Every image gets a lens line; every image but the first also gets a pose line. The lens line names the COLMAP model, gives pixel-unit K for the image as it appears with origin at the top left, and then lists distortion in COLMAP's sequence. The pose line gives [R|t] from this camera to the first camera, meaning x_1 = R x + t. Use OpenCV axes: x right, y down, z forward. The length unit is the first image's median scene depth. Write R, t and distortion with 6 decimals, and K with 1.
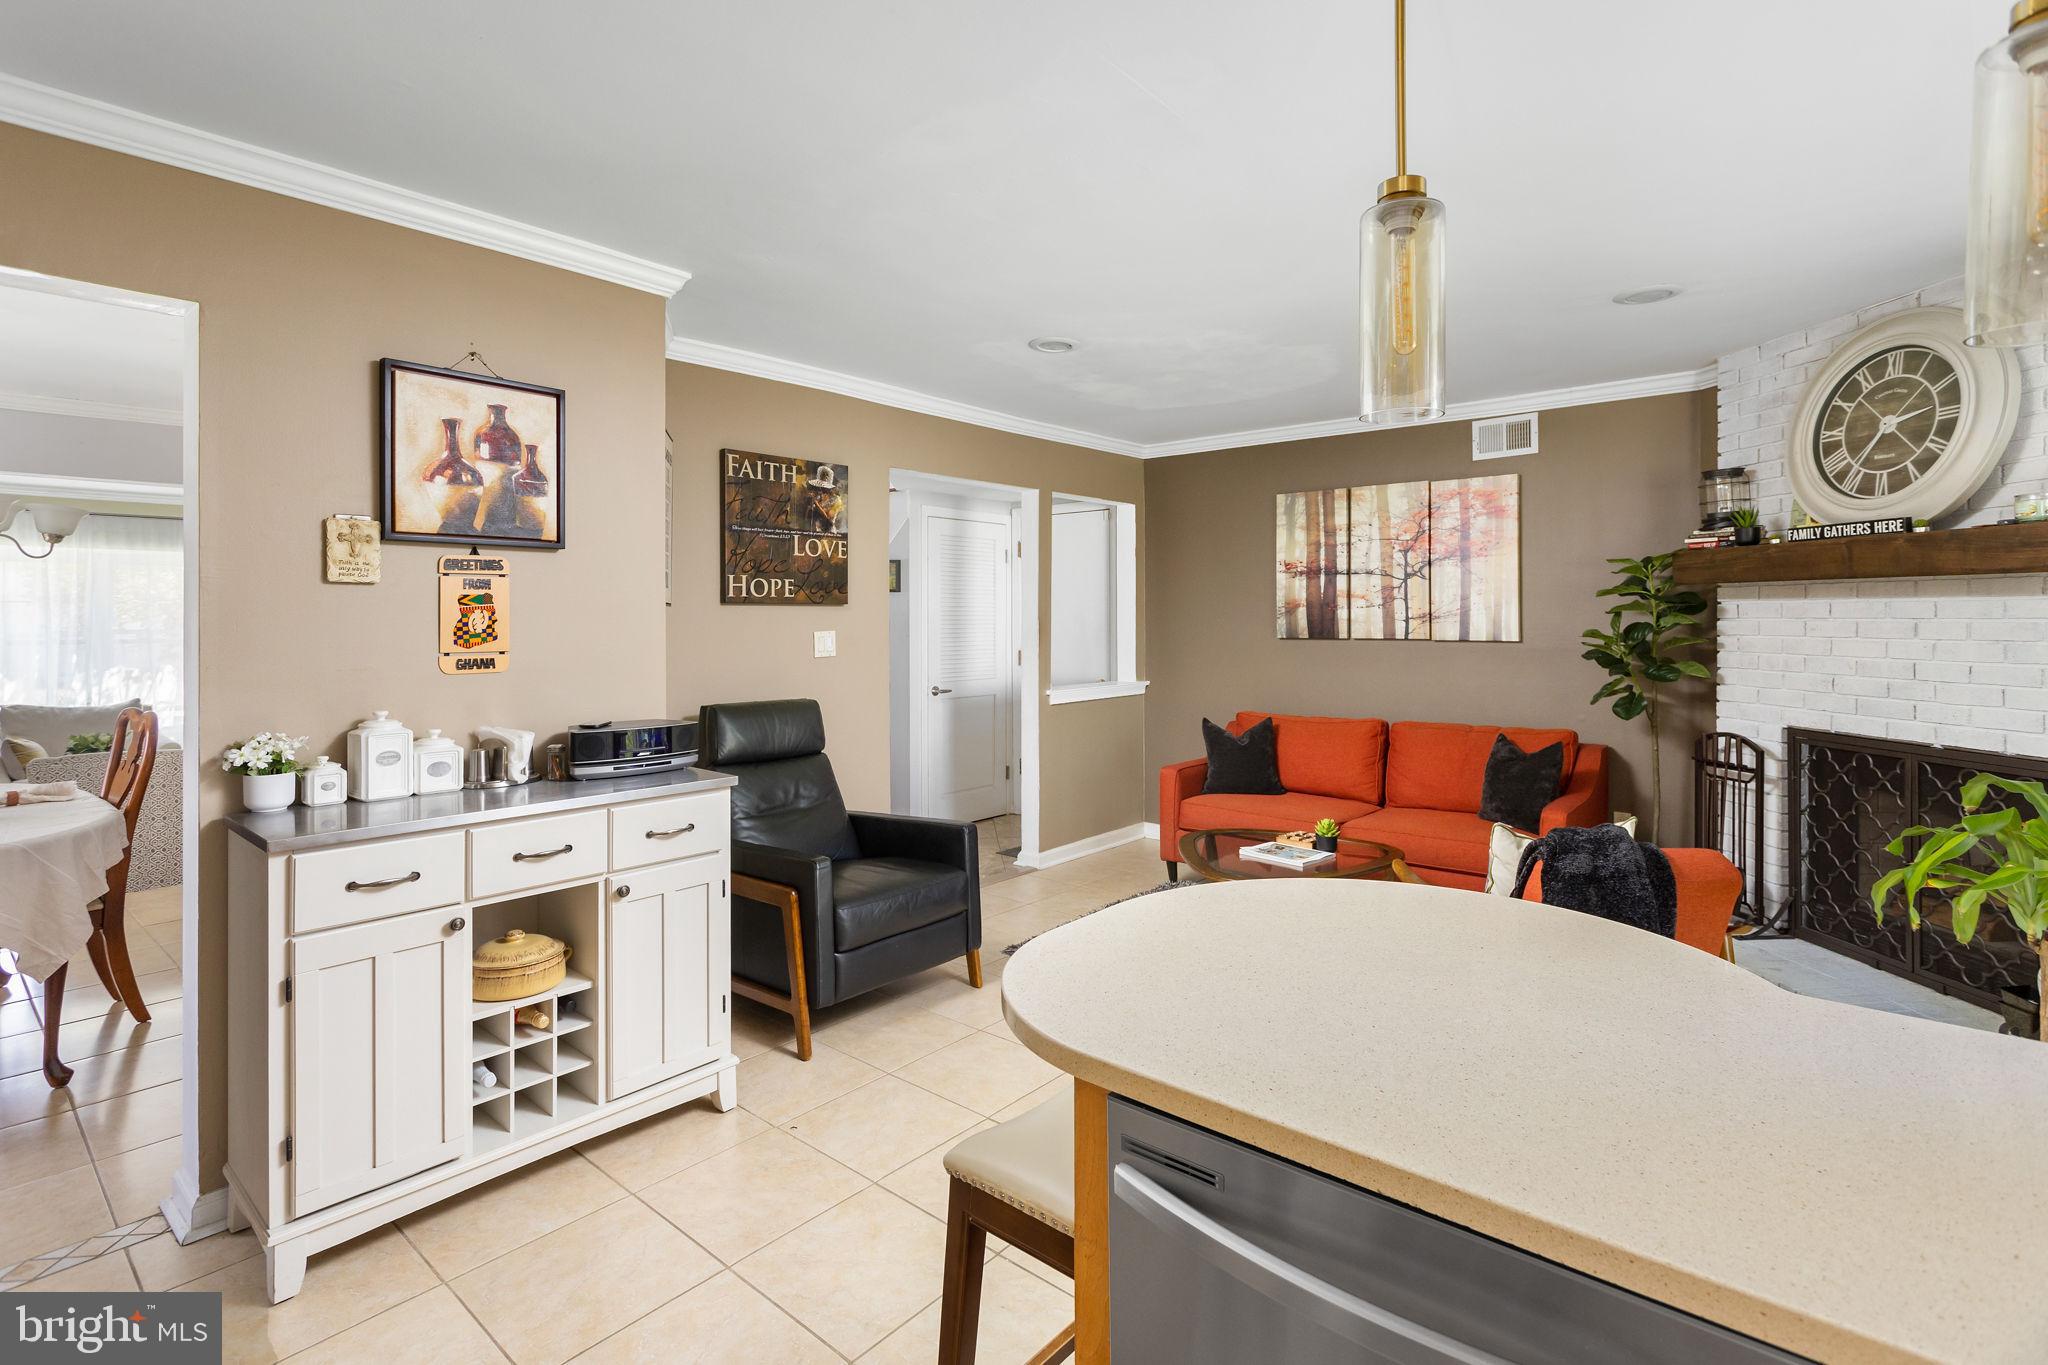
lens RADIAL K [[974.3, 0, 1024.1], [0, 974.3, 618.7], [0, 0, 1]] dist [0.000844, 0.000143]
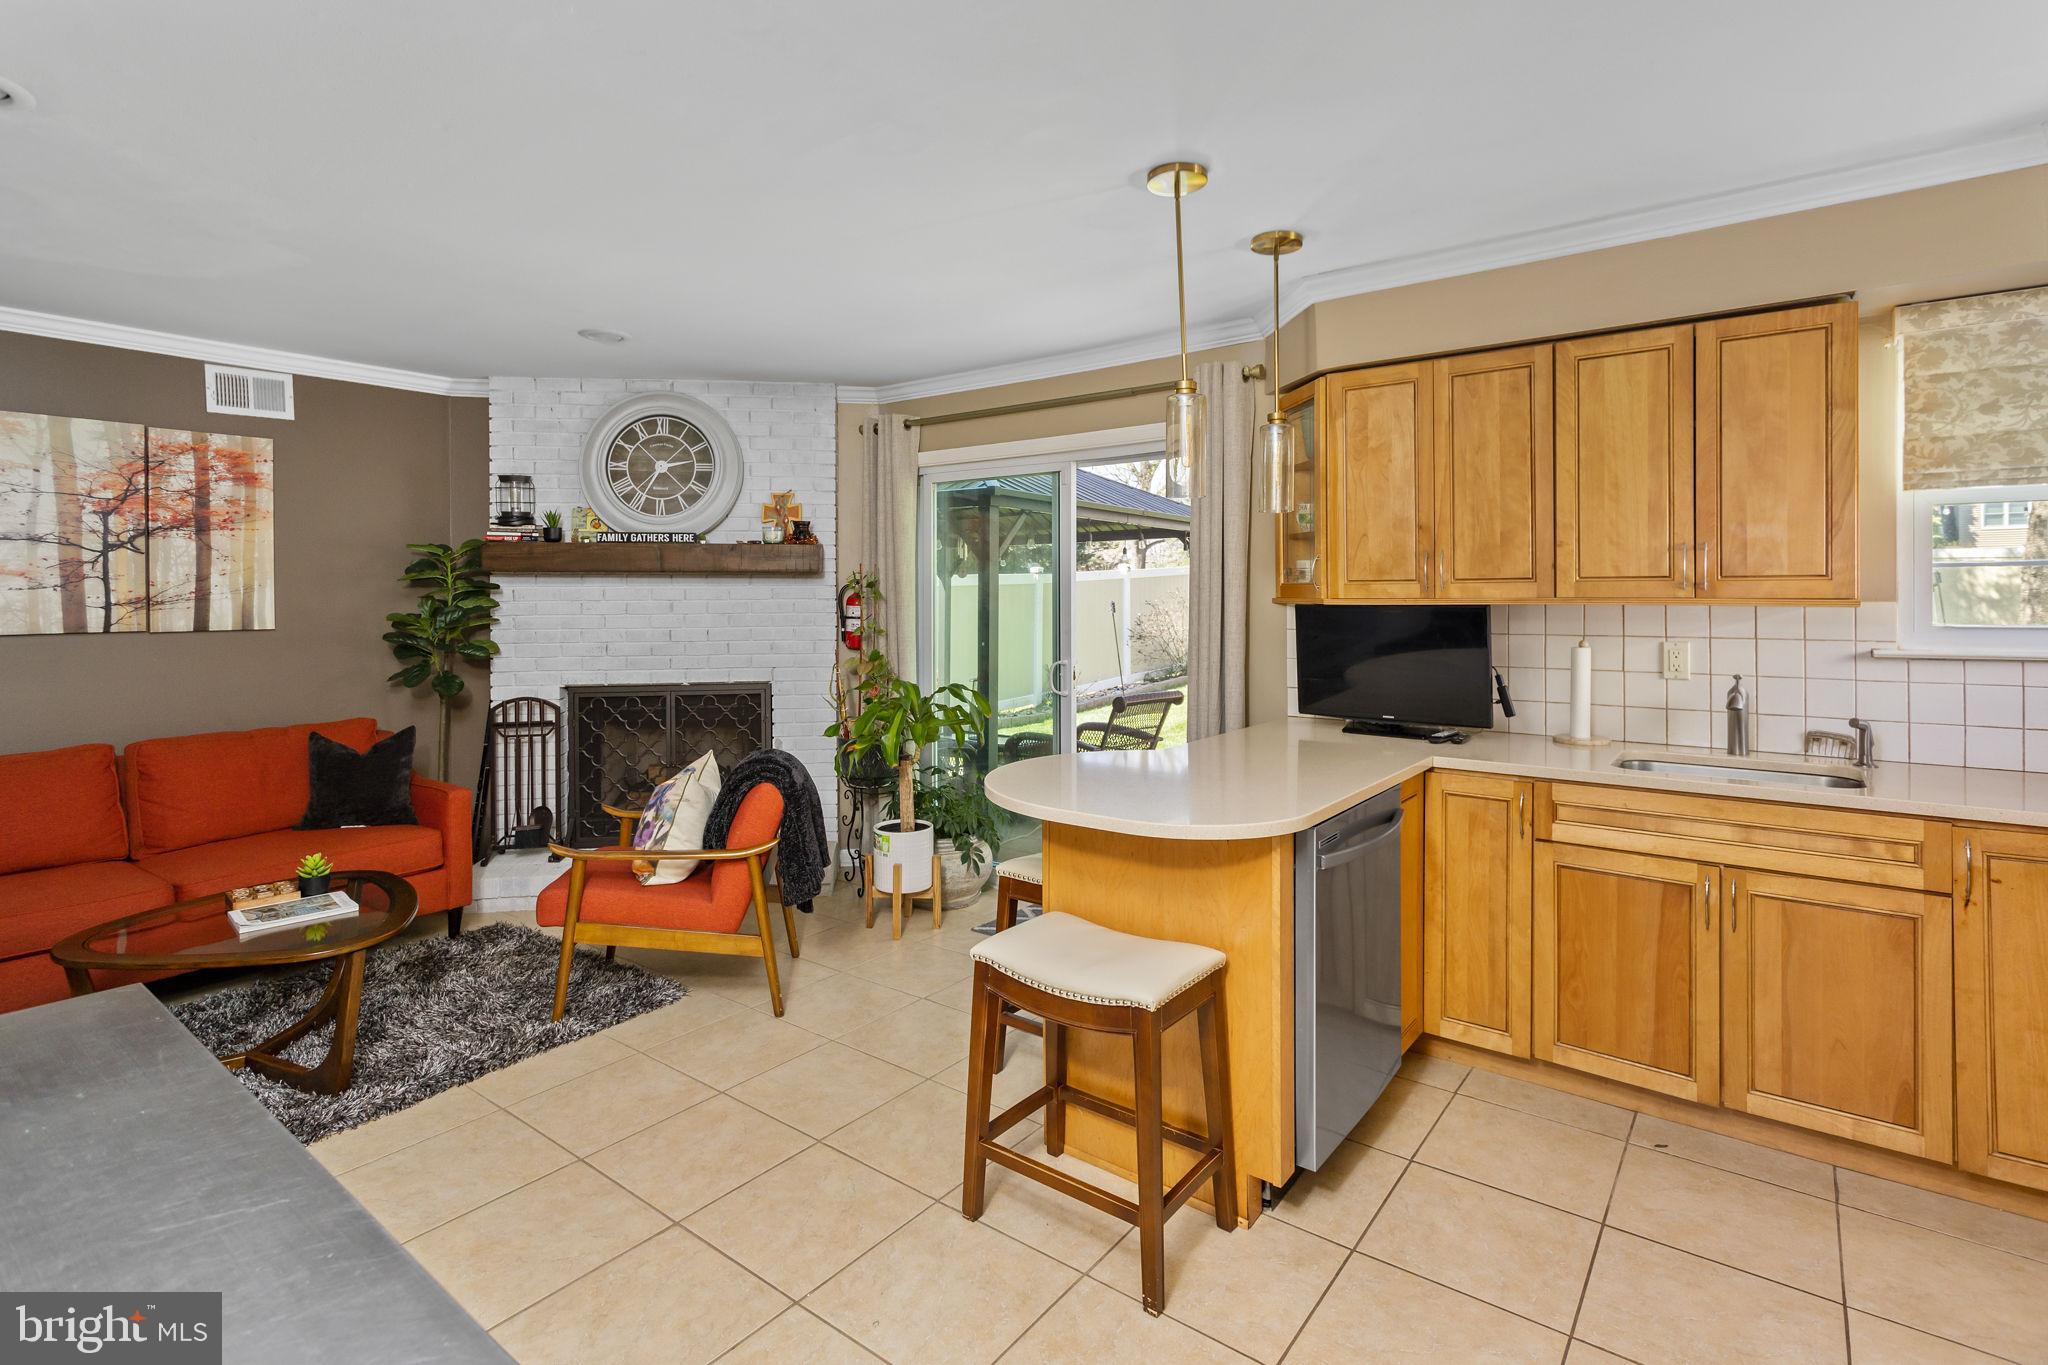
lens RADIAL K [[993.6, 0, 1020.3], [0, 993.6, 604.4], [0, 0, 1]] dist [0.003243, 0.000511]
pose [[-0.052368, -0.007335, 0.998601, -0.409403], [0.007999, 0.999938, 0.007764, -0.000839], [-0.998596, 0.008394, -0.052306, 0.358057]]
